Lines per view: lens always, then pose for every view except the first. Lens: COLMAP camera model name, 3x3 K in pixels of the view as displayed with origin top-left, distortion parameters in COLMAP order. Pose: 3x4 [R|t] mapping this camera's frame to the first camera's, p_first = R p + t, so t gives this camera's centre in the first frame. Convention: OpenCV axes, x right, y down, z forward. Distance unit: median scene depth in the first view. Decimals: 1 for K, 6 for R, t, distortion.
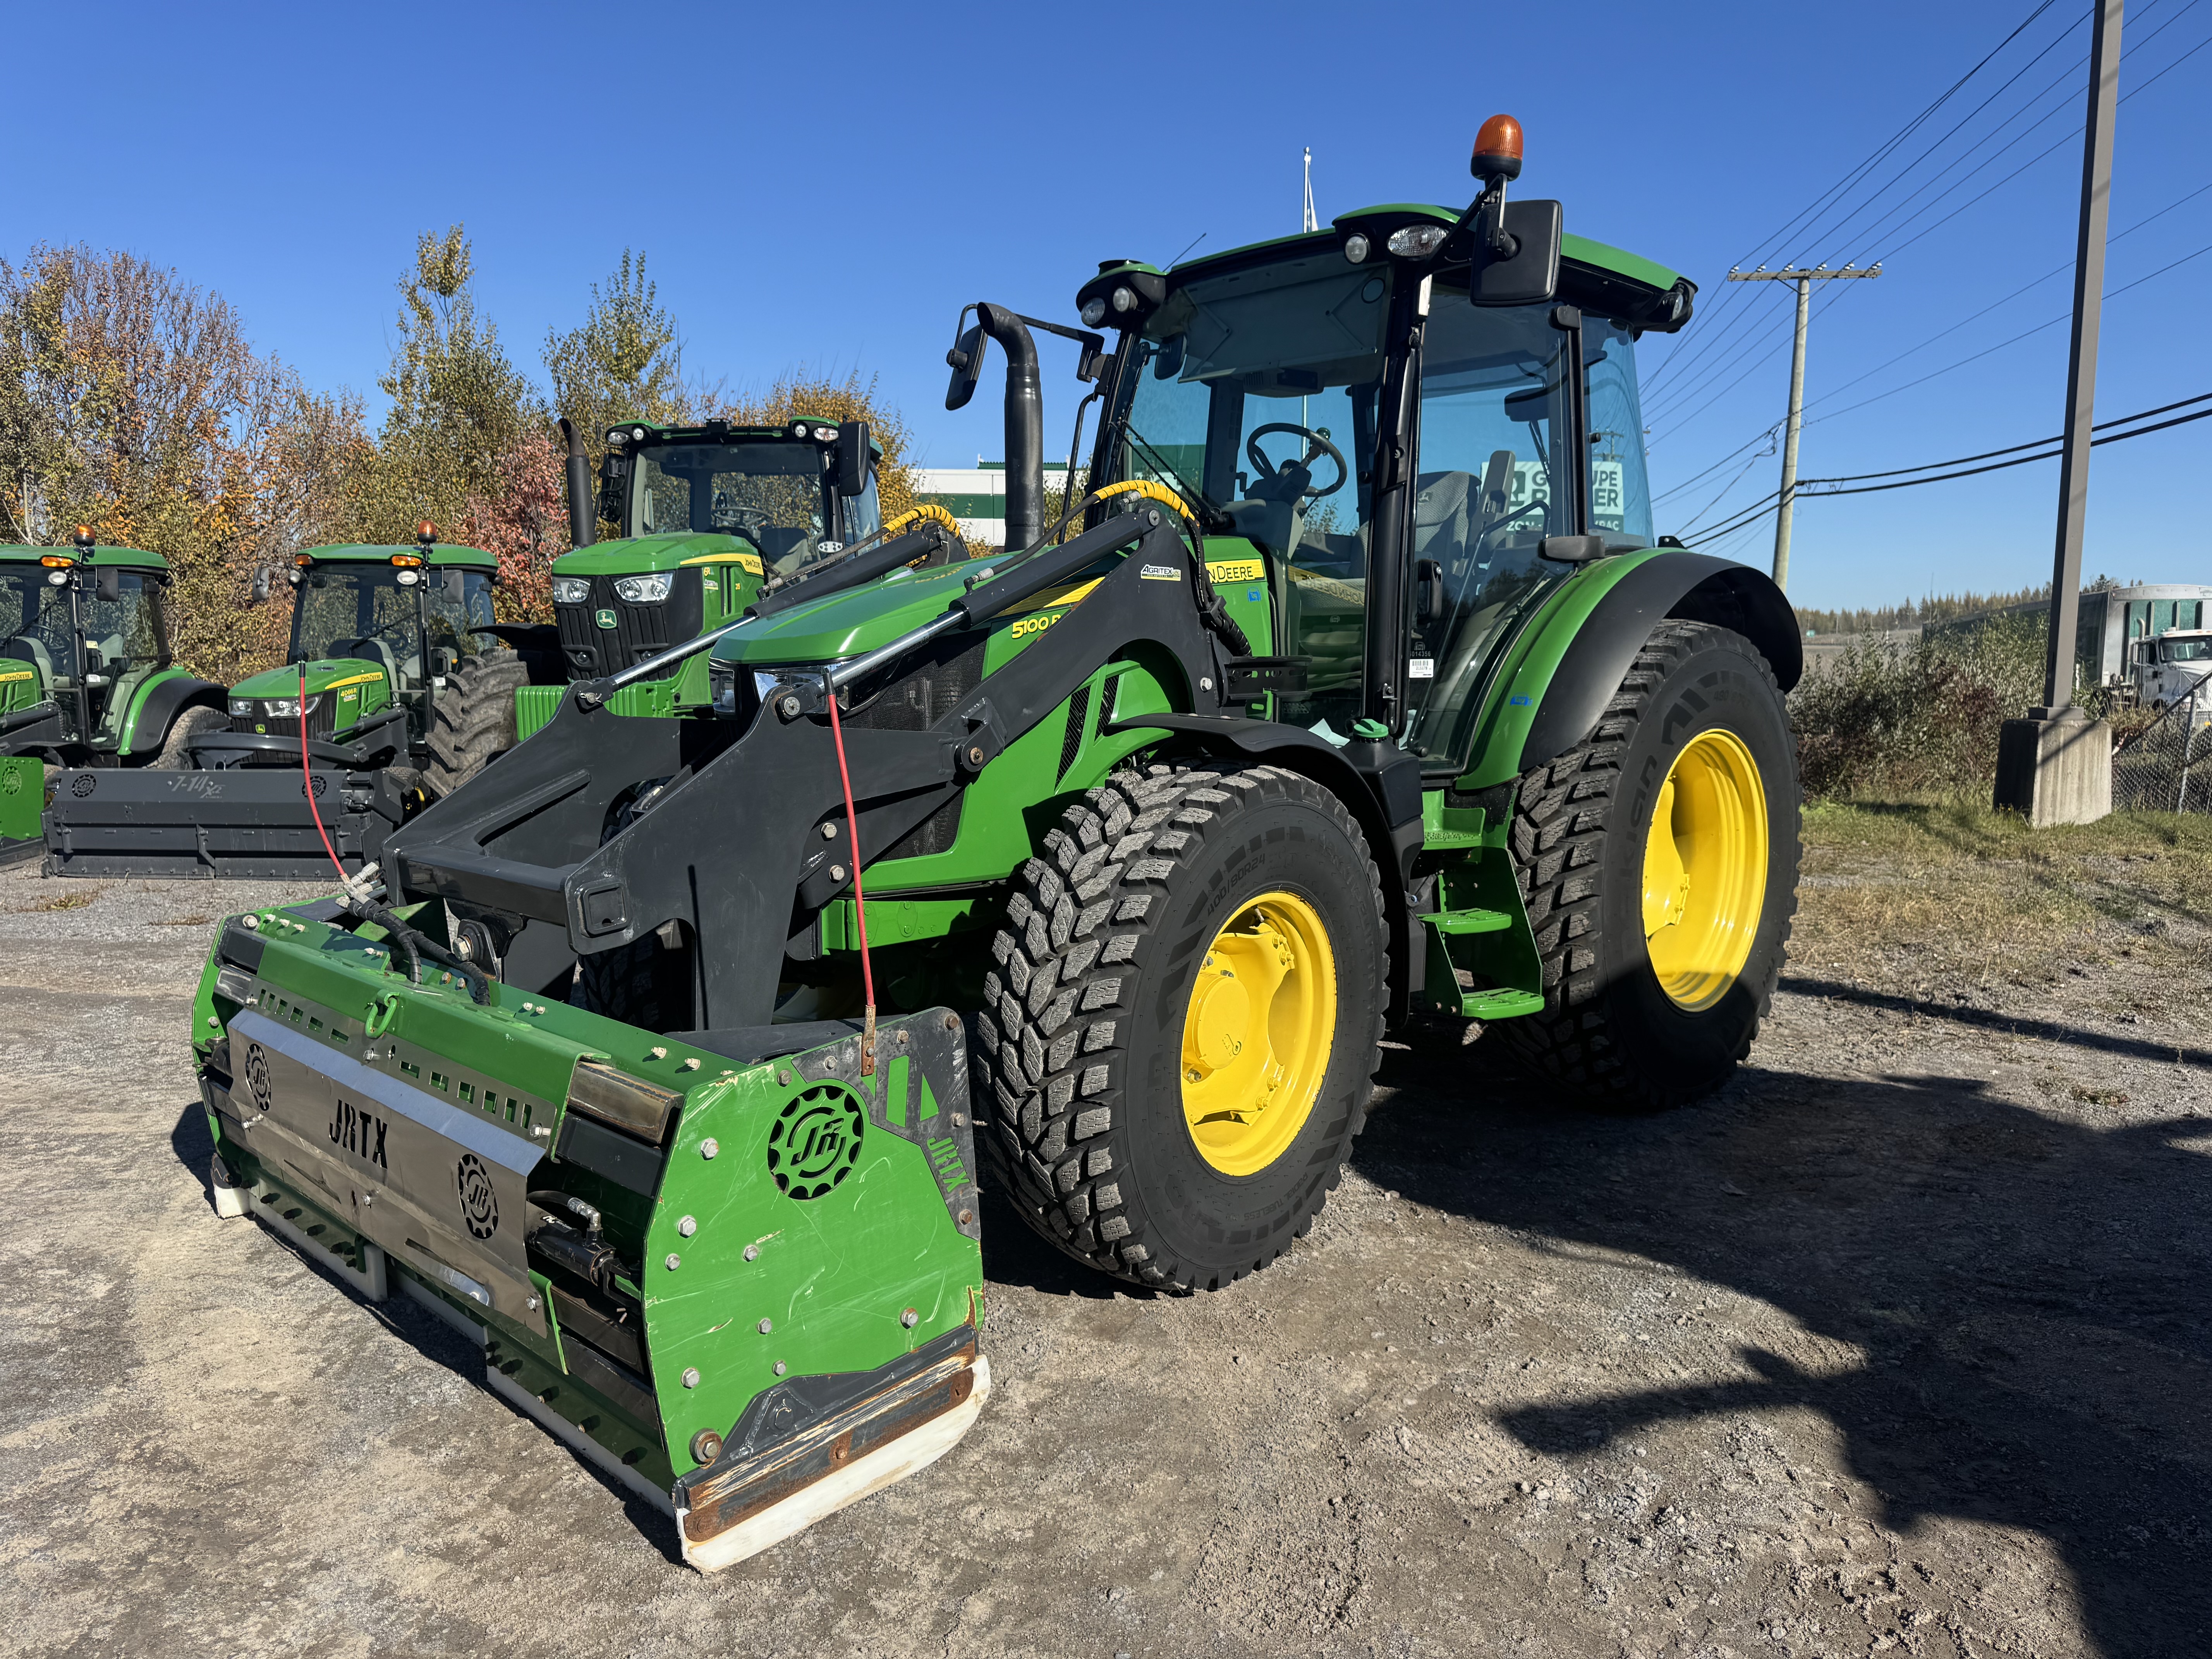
lens RADIAL K [[1564.4, 0, 1106.0], [0, 1564.4, 829.5], [0, 0, 1]] dist [0.057586, -0.001206]
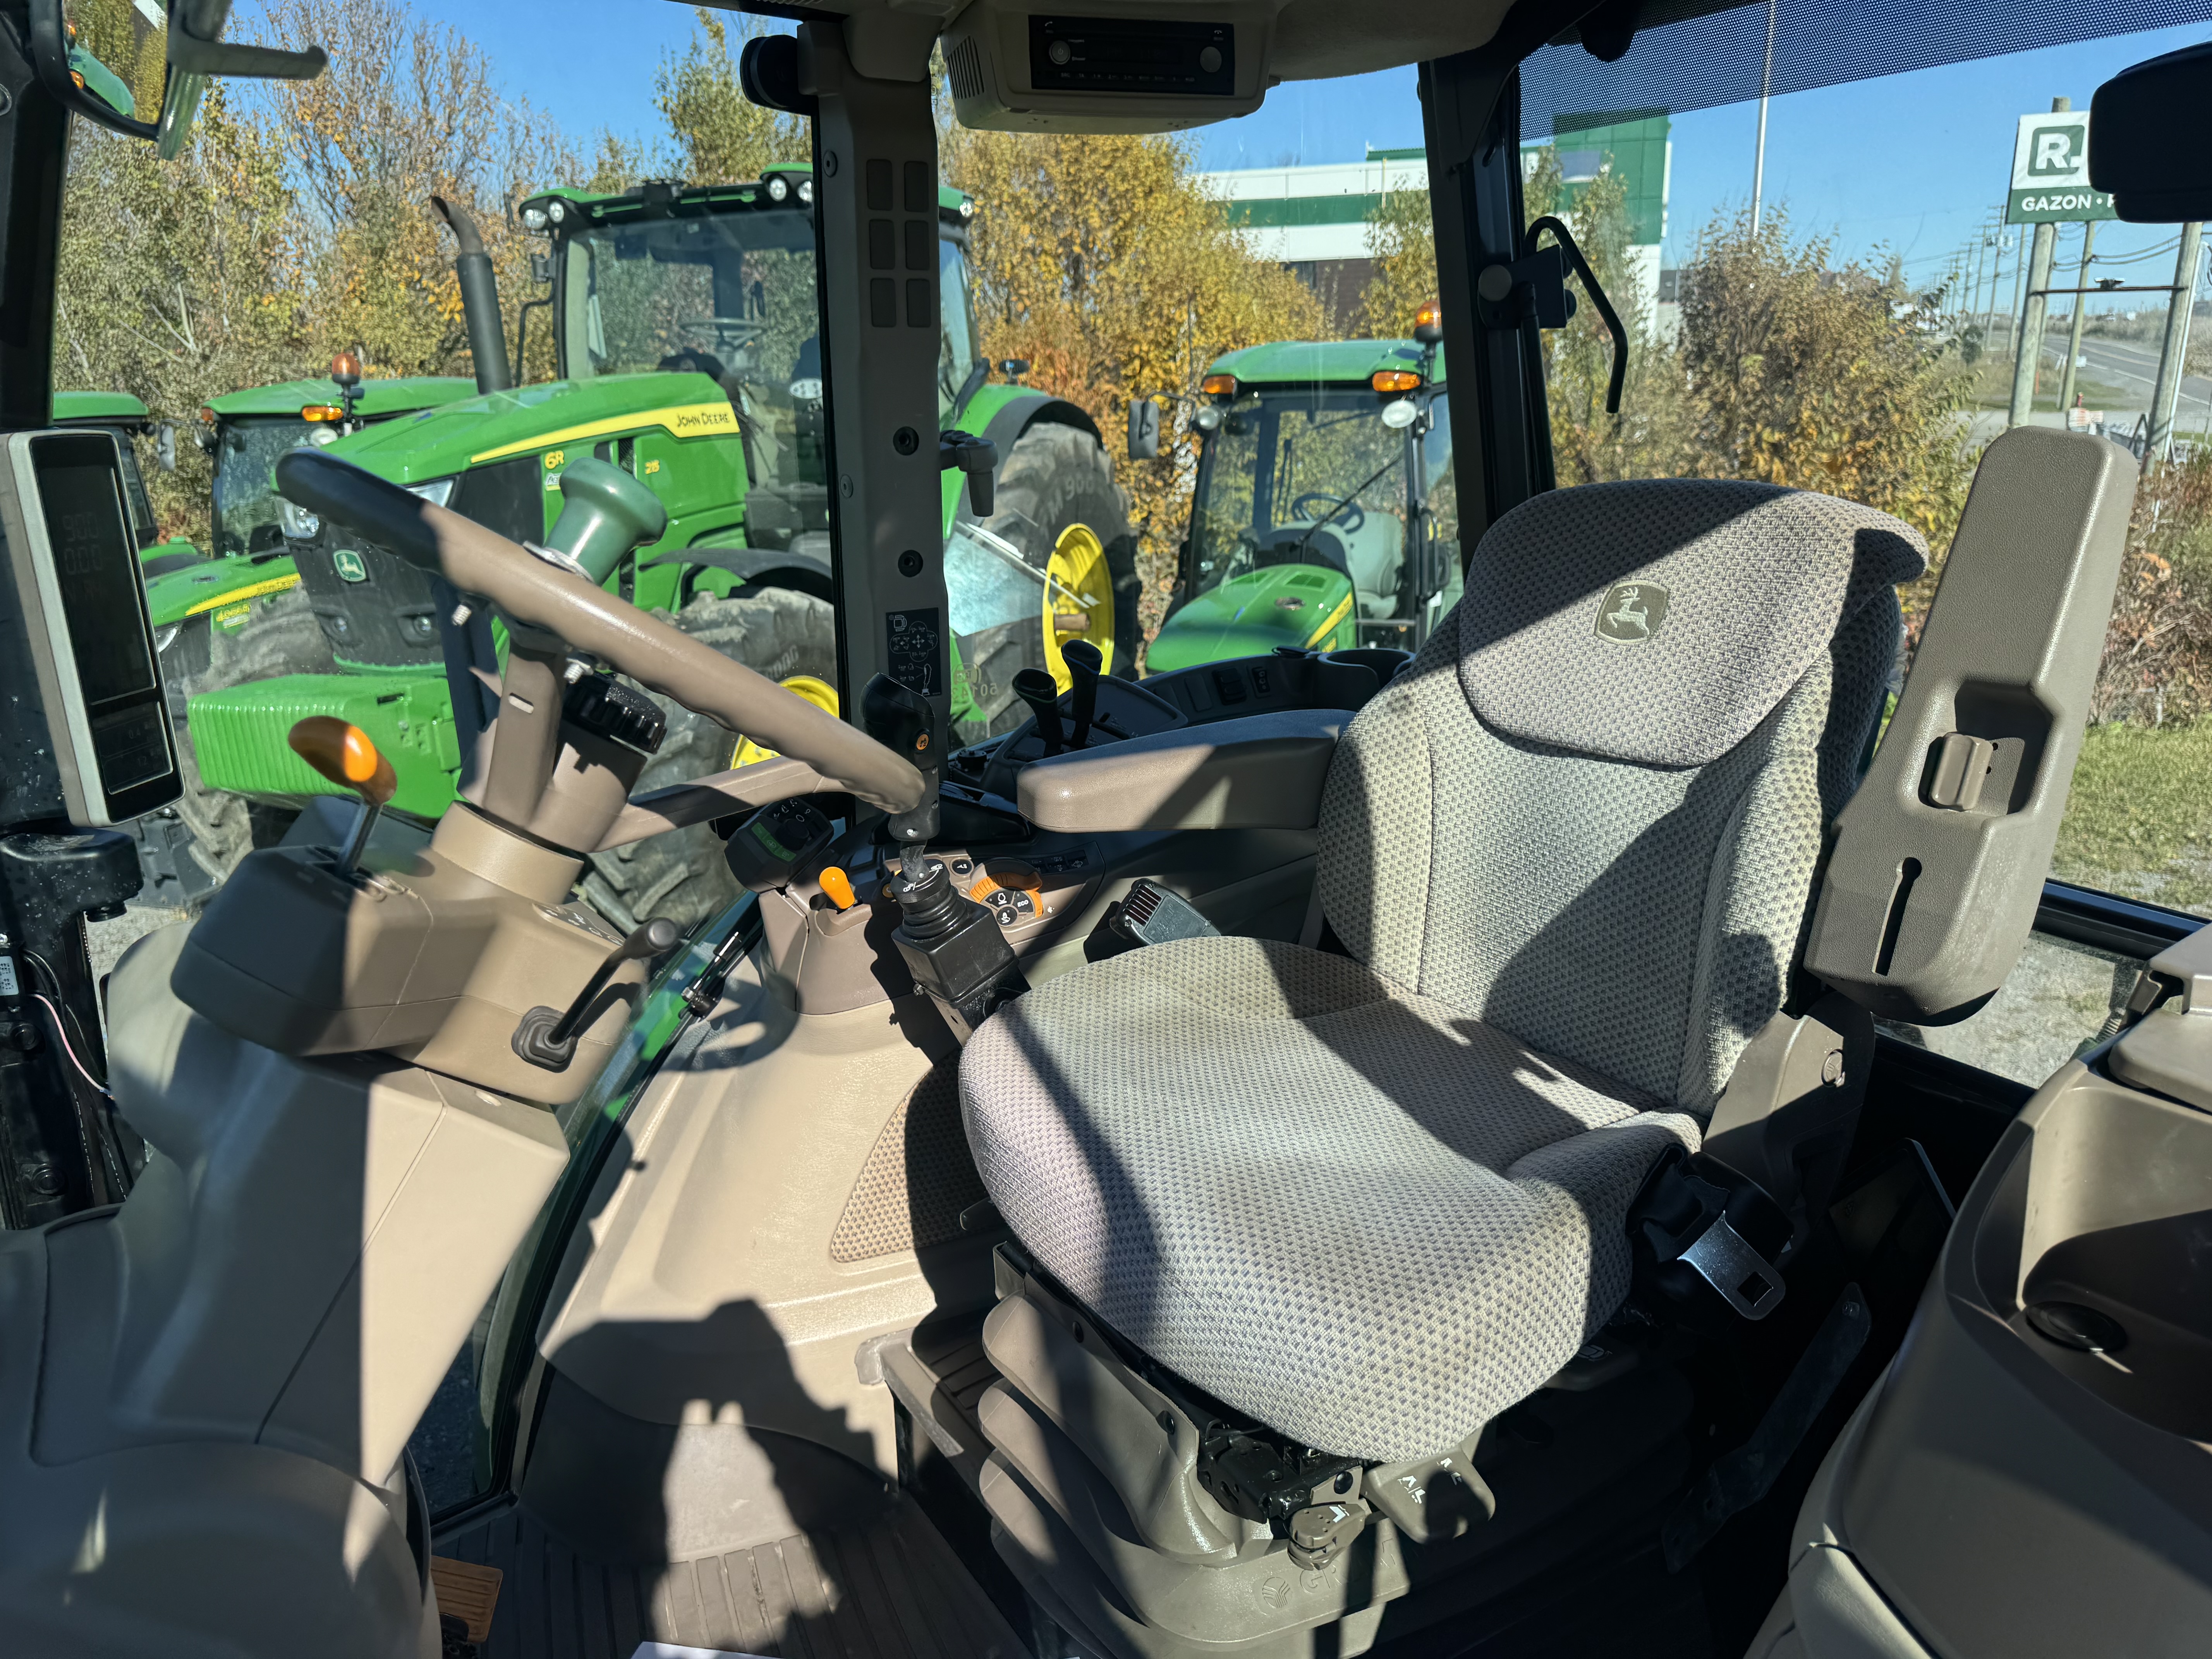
lens RADIAL K [[1570.7, 0, 1106.0], [0, 1570.7, 829.5], [0, 0, 1]] dist [0.013875, -0.006905]
pose [[0.964579, 0.042141, -0.260406, 0.279268], [0.004967, 0.984081, 0.177650, -0.323498], [0.263747, -0.172651, 0.949015, 1.133368]]
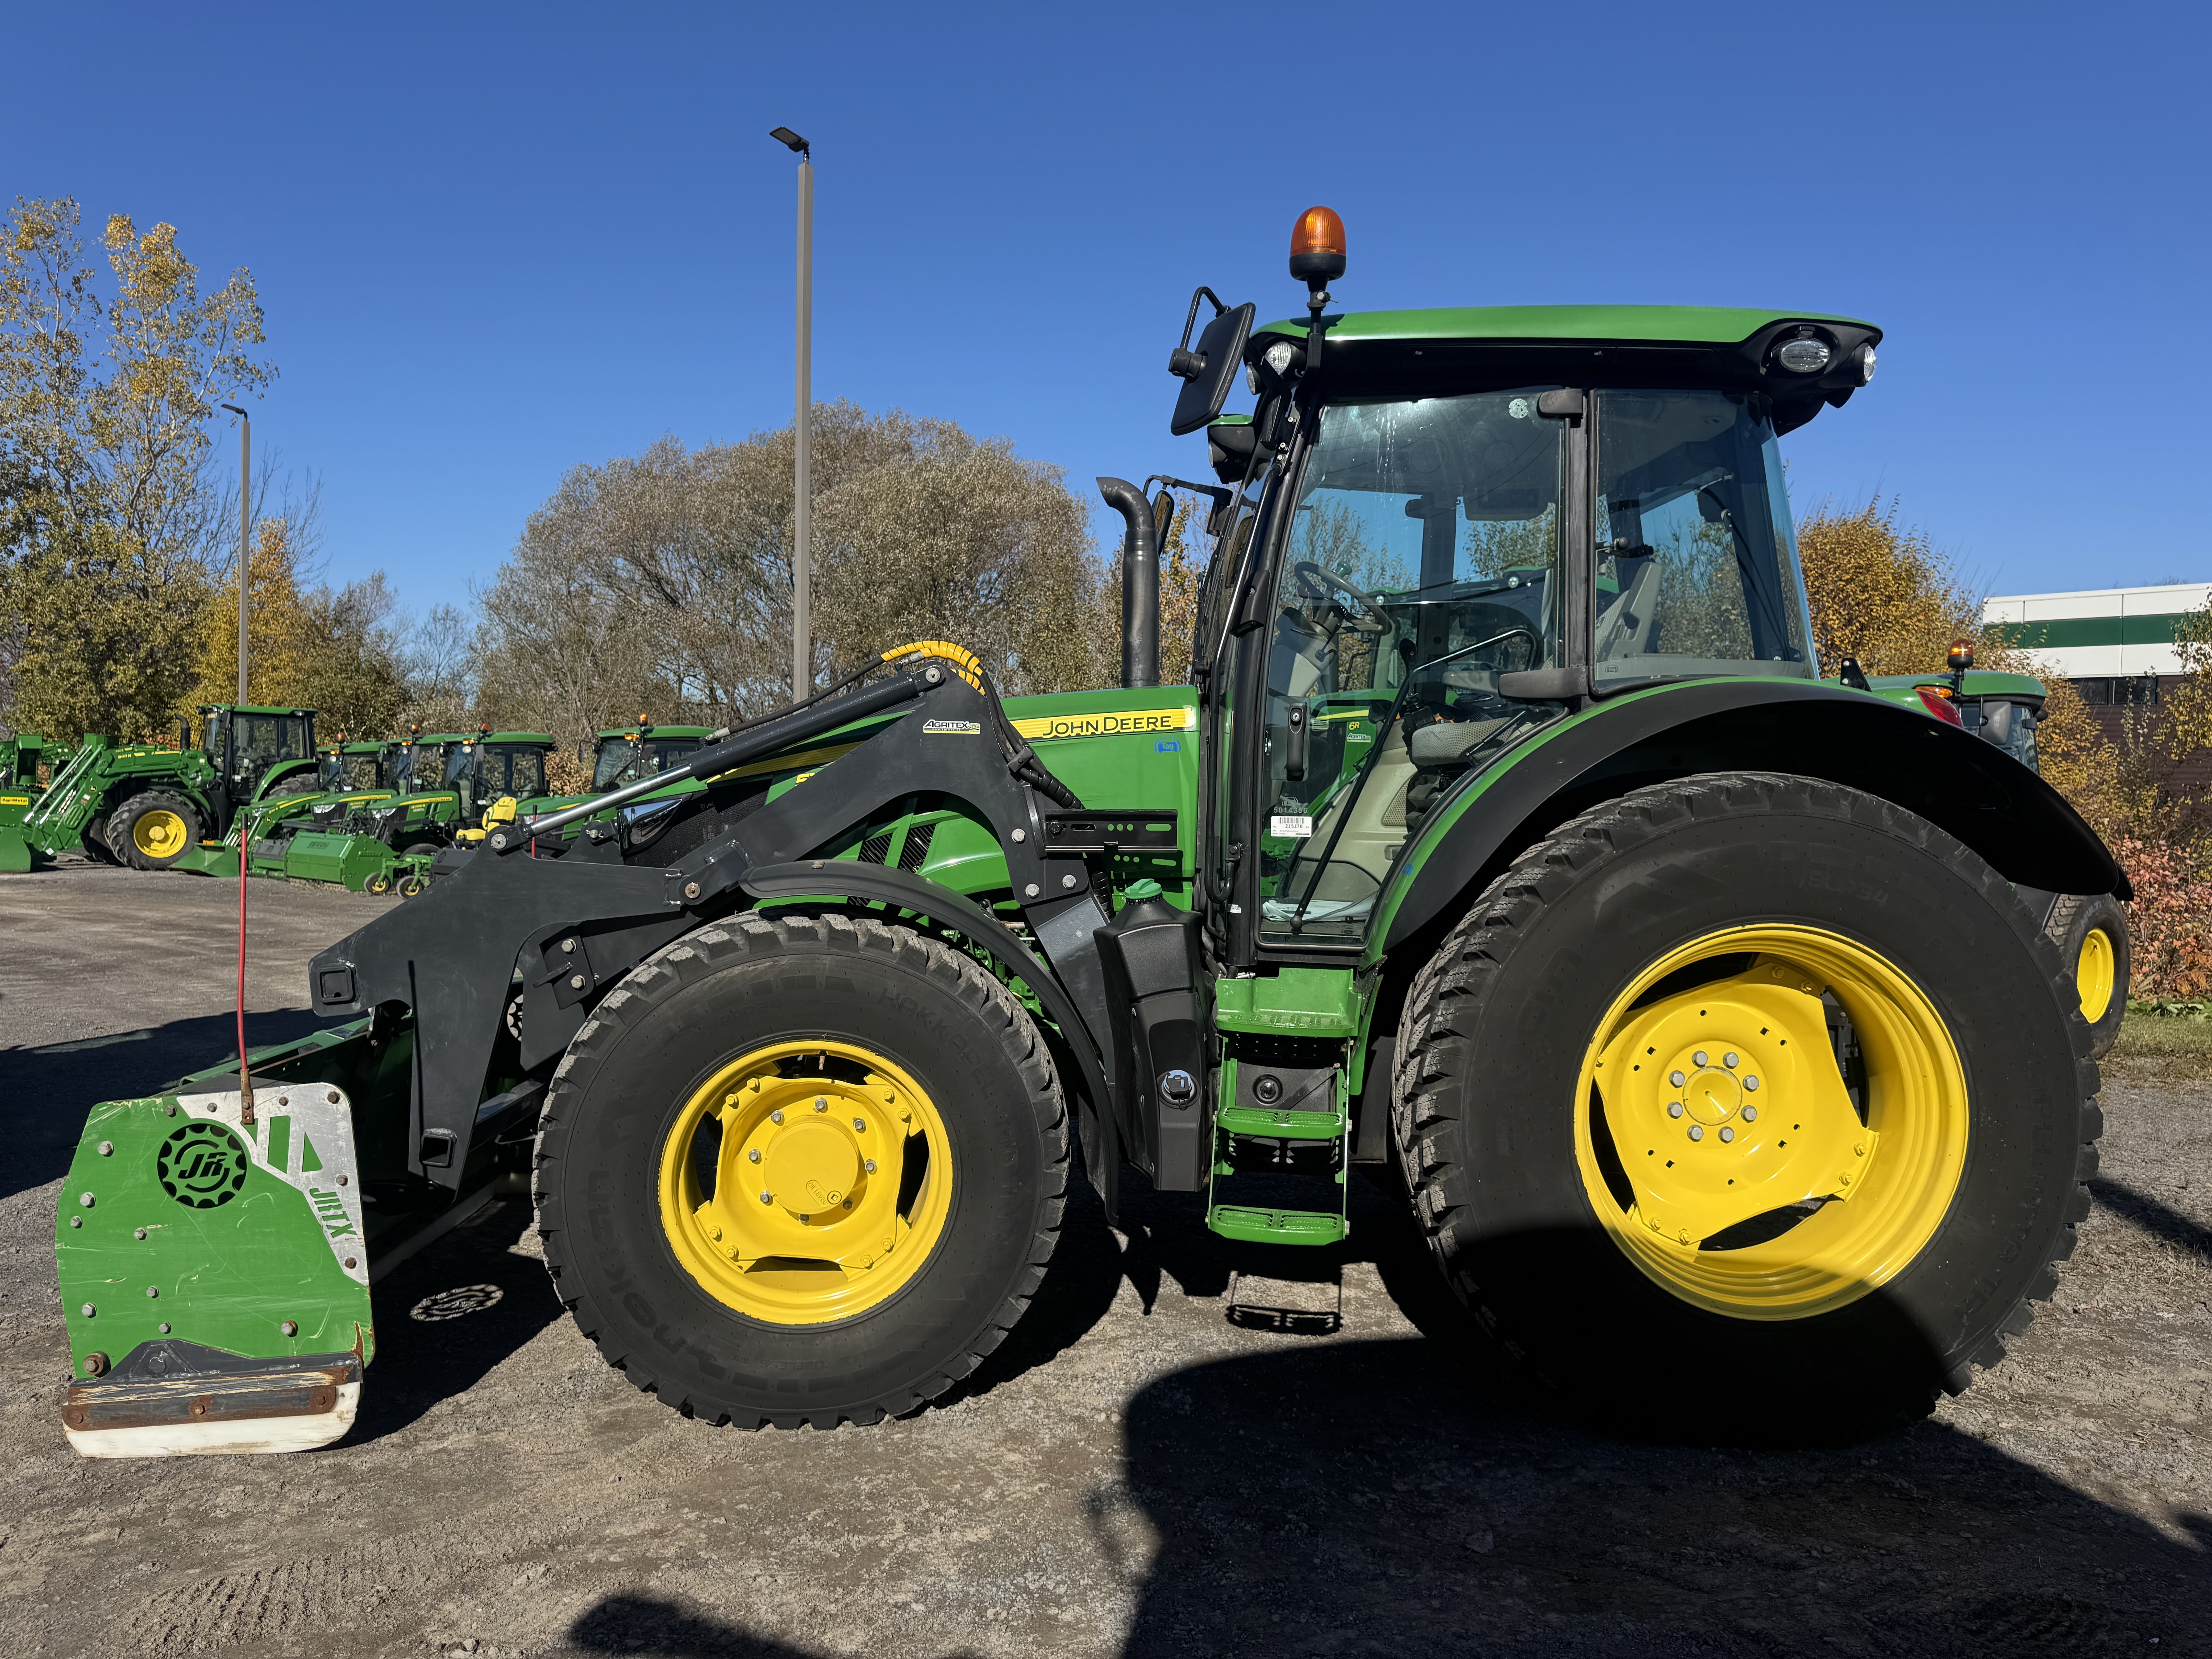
lens RADIAL K [[1570.7, 0, 1106.0], [0, 1570.7, 829.5], [0, 0, 1]] dist [0.013875, -0.006905]
pose [[0.720721, 0.020758, -0.692914, 0.869195], [-0.086232, 0.994473, -0.059900, -0.047684], [0.687841, 0.102923, 0.718527, 0.362330]]
